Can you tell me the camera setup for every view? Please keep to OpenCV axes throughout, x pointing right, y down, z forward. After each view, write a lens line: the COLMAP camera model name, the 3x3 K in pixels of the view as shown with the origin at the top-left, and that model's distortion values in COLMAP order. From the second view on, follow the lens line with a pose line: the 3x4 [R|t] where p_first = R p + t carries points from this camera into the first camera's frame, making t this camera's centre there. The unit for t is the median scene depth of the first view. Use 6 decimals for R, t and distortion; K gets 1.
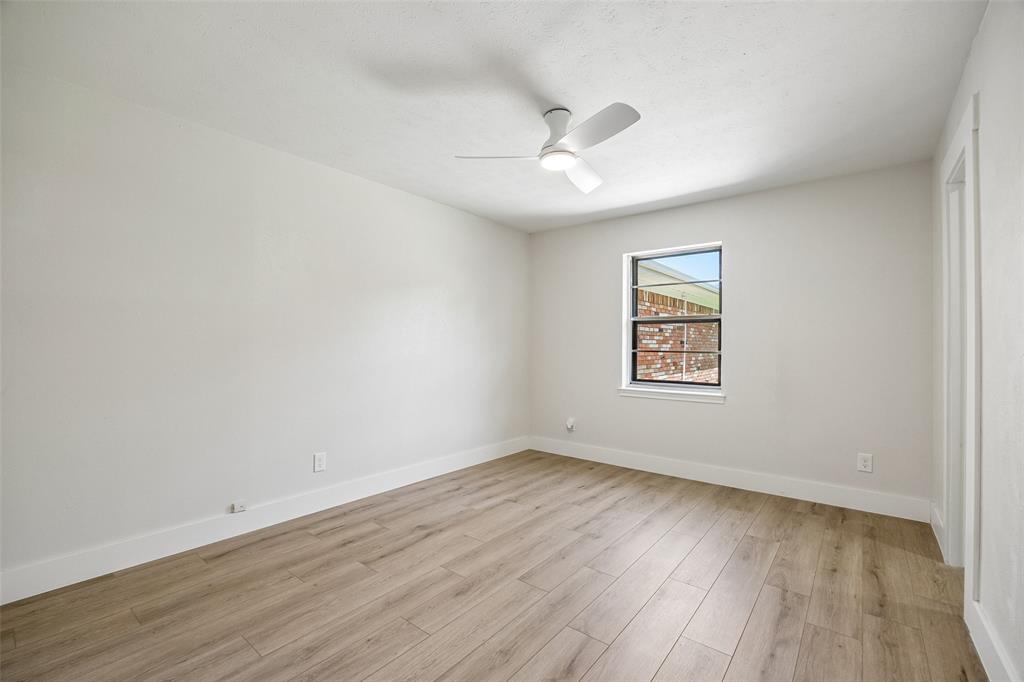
lens RADIAL K [[452.9, 0, 512.3], [0, 452.9, 342.7], [0, 0, 1]] dist [-0.007052, 0.000390]
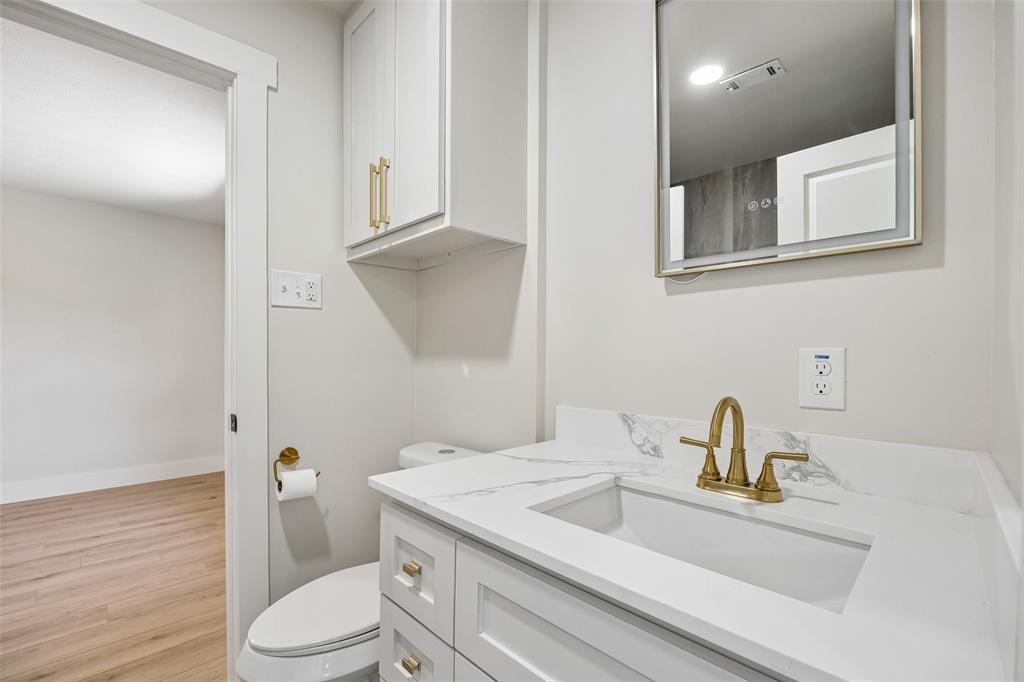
lens RADIAL K [[452.9, 0, 511.7], [0, 452.9, 346.5], [0, 0, 1]] dist [-0.007052, 0.000390]
pose [[0.990017, -0.004594, -0.140871, 0.977577], [0.004611, 0.999989, -0.000205, -0.013636], [0.140870, -0.000446, 0.990028, 0.243230]]
